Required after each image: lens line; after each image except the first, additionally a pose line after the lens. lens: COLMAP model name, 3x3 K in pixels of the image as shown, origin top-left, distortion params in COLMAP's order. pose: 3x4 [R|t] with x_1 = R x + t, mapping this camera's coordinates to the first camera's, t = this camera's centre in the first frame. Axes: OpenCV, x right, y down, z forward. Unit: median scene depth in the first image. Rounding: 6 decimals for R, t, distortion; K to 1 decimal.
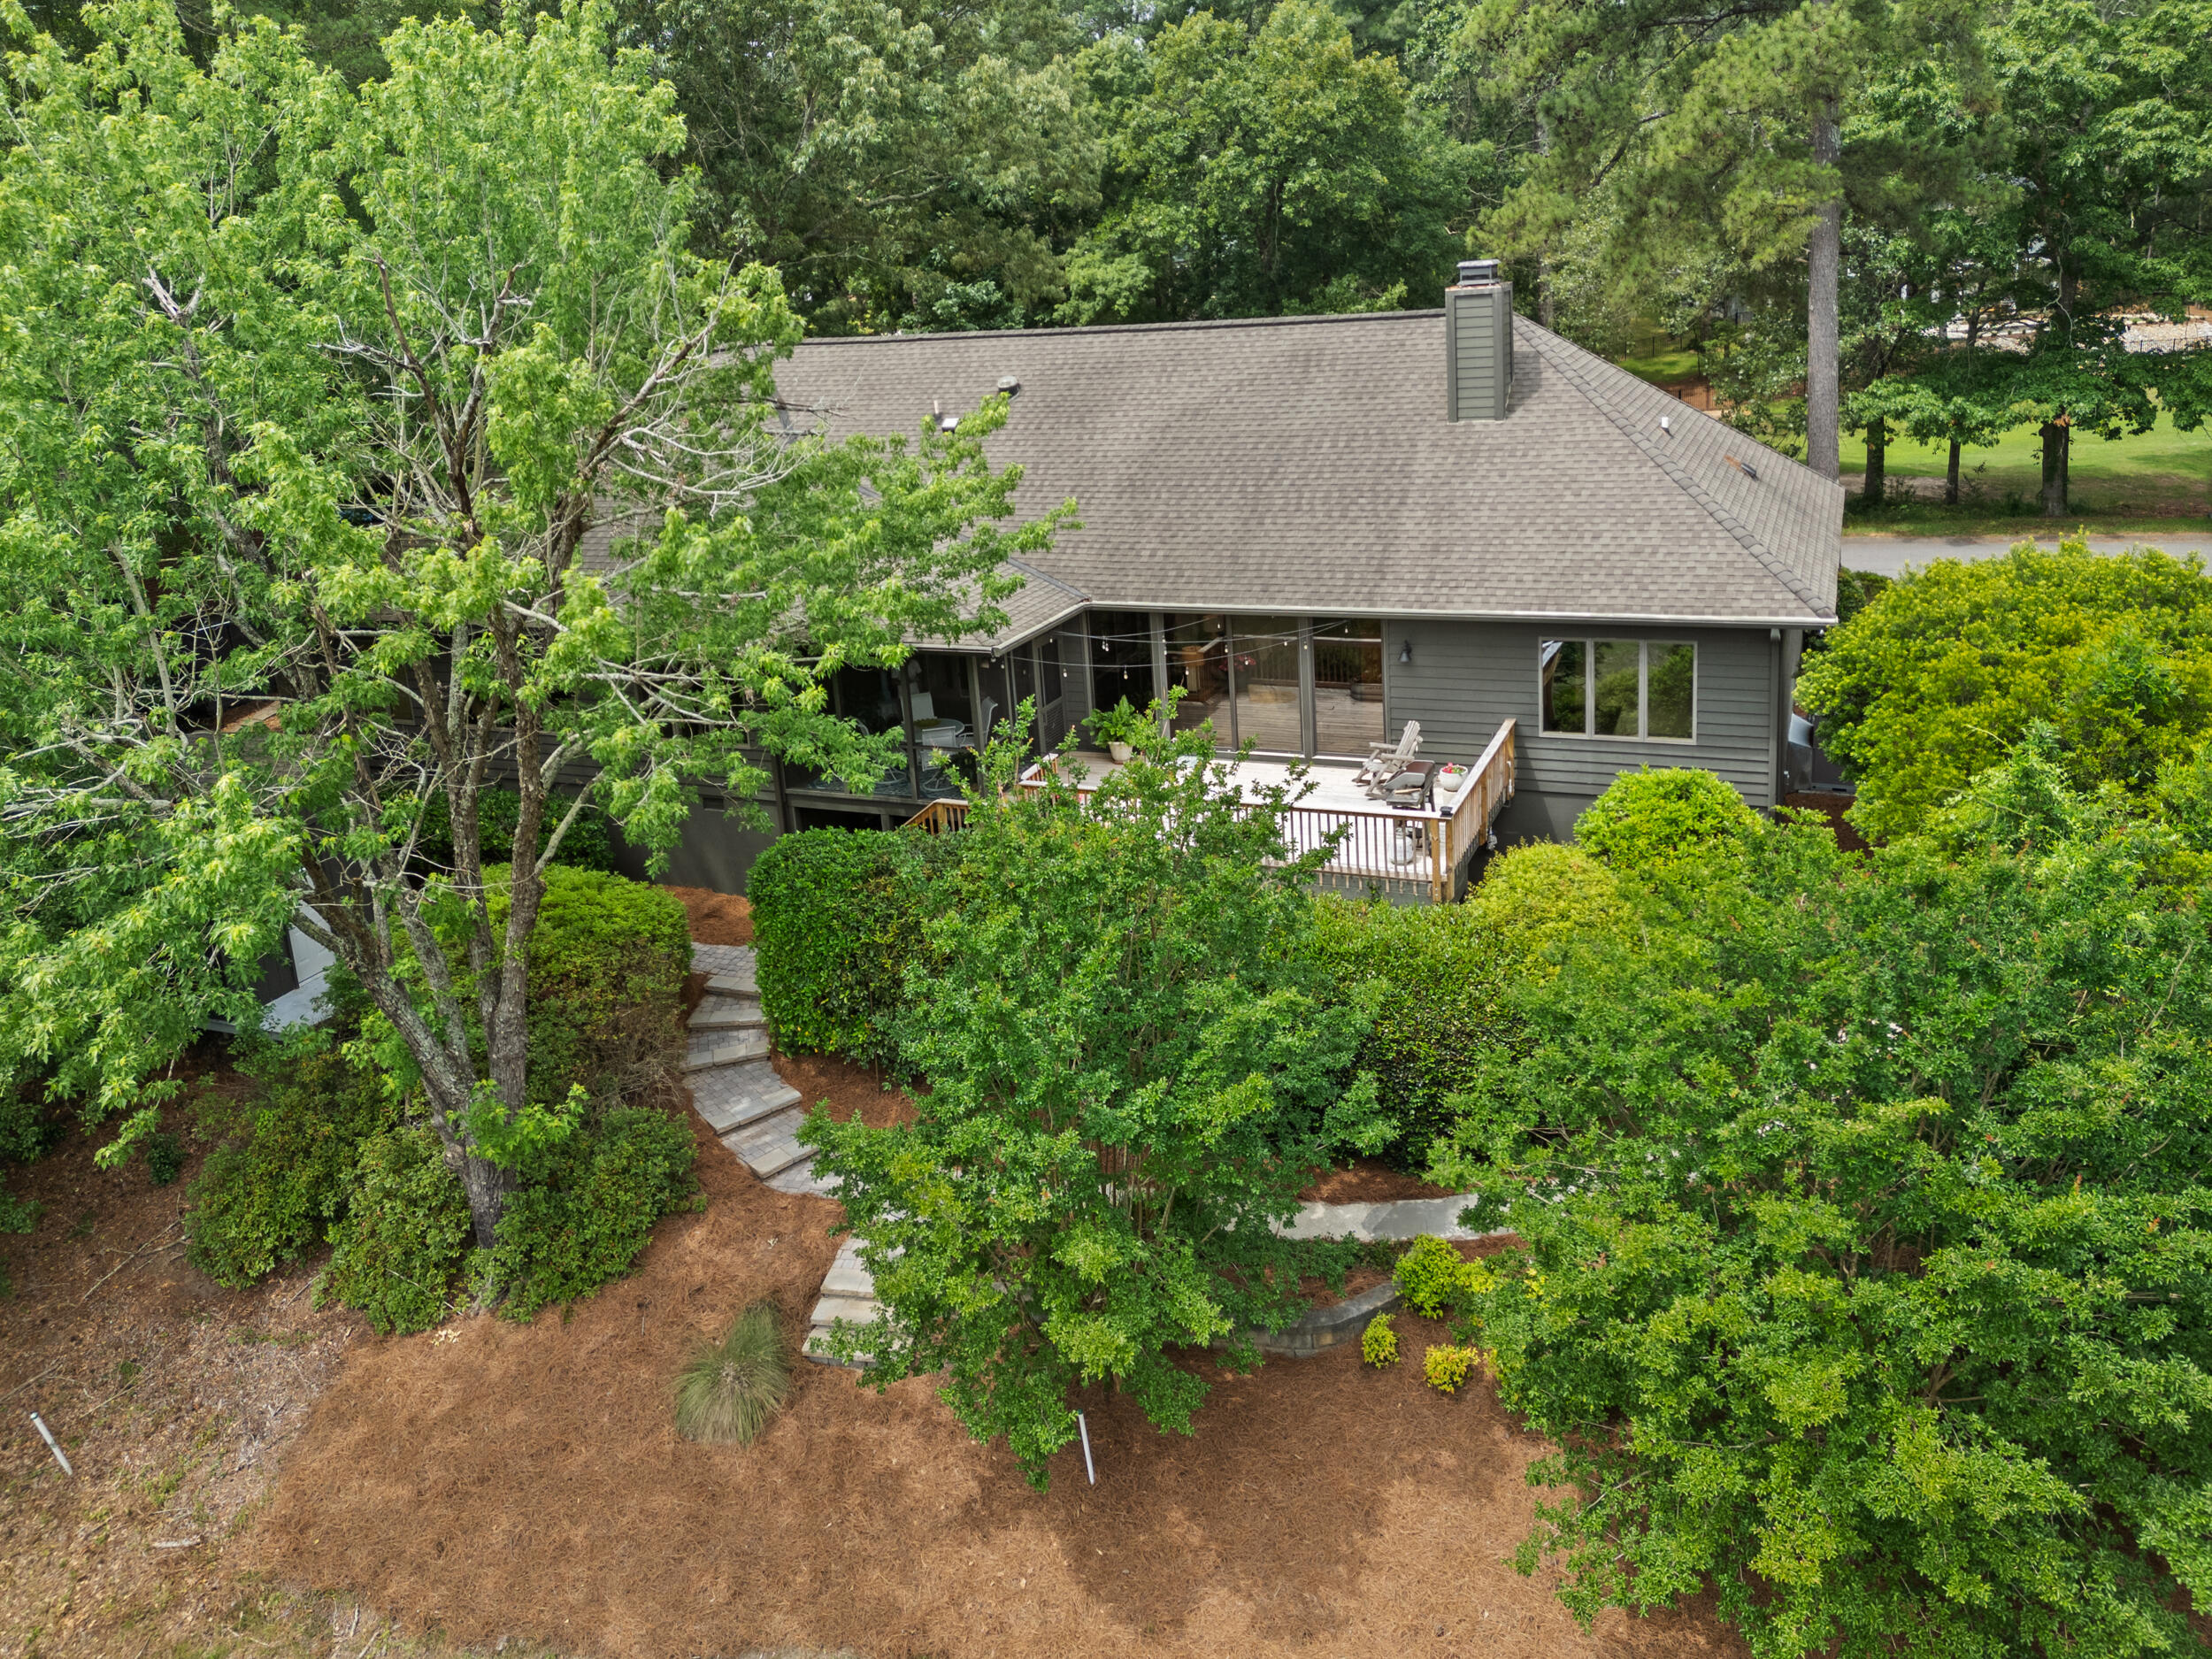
lens RADIAL K [[1592.3, 0, 1106.4], [0, 1592.3, 733.5], [0, 0, 1]] dist [0.009962, -0.001791]
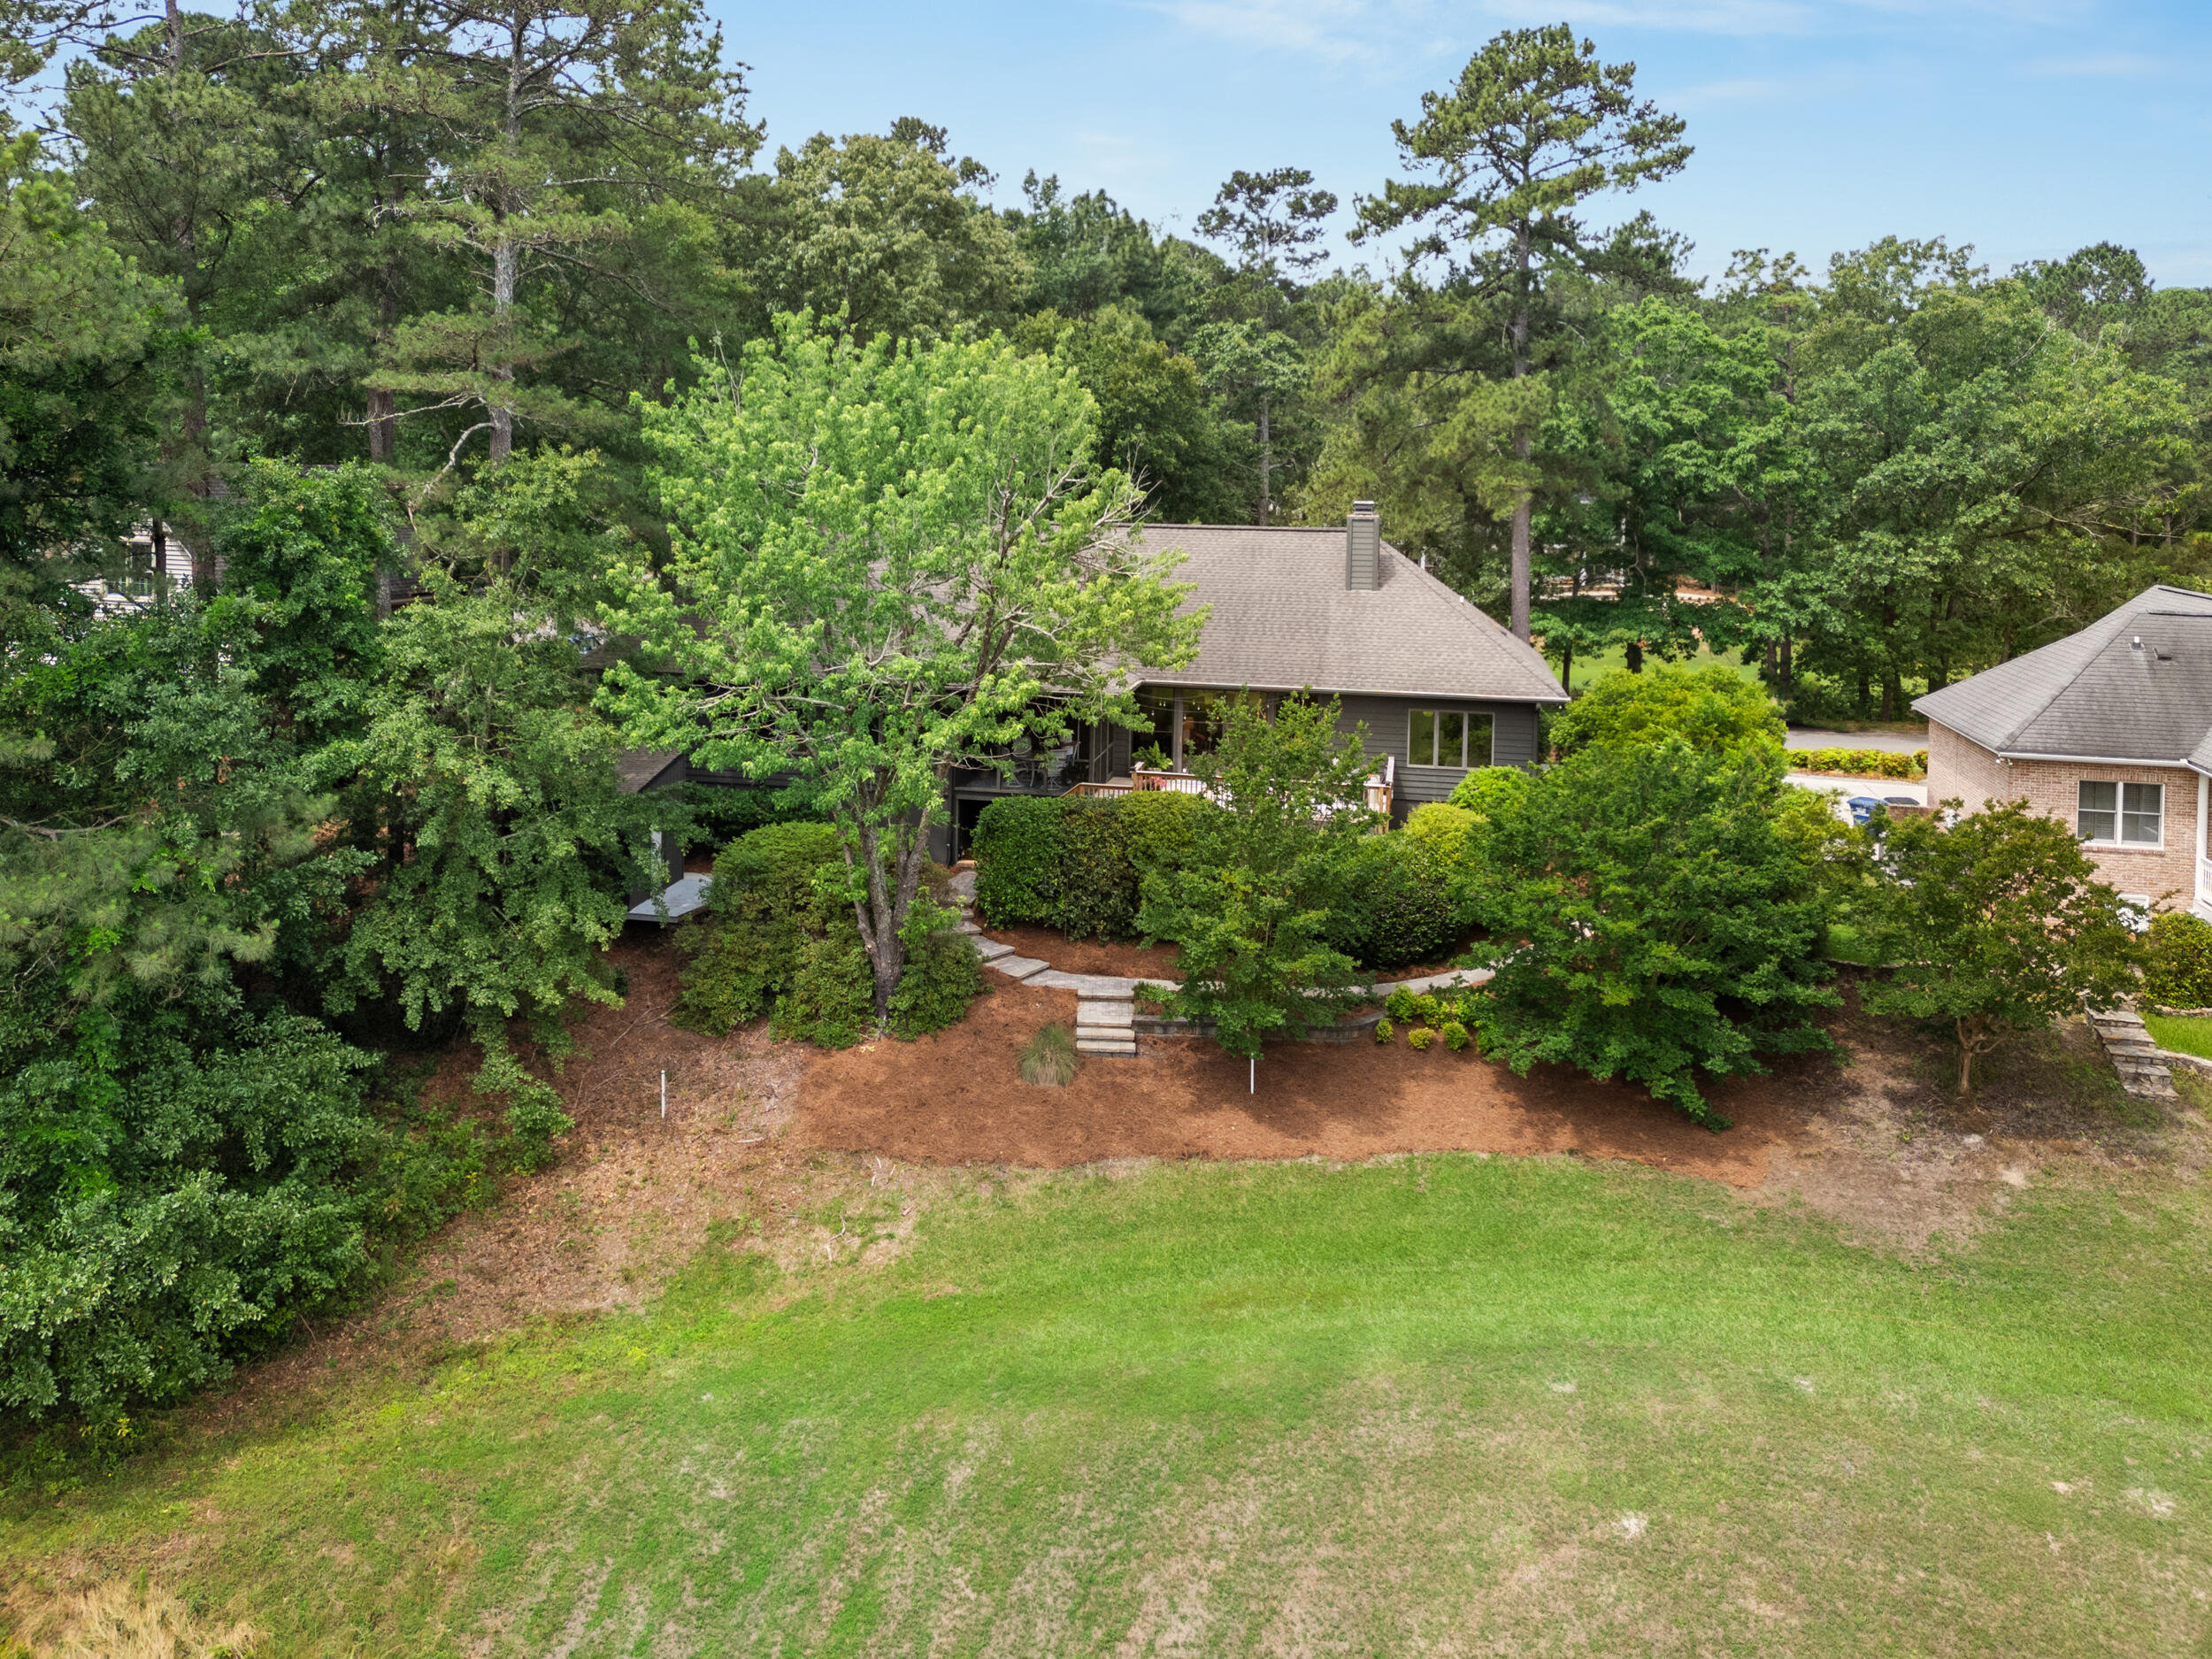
lens RADIAL K [[1592.3, 0, 1106.4], [0, 1592.3, 733.5], [0, 0, 1]] dist [0.009962, -0.001791]
pose [[0.972660, 0.048360, 0.227143, -0.247997], [-0.015518, 0.989426, -0.144204, 0.123562], [-0.231715, 0.136737, 0.963126, -0.338200]]
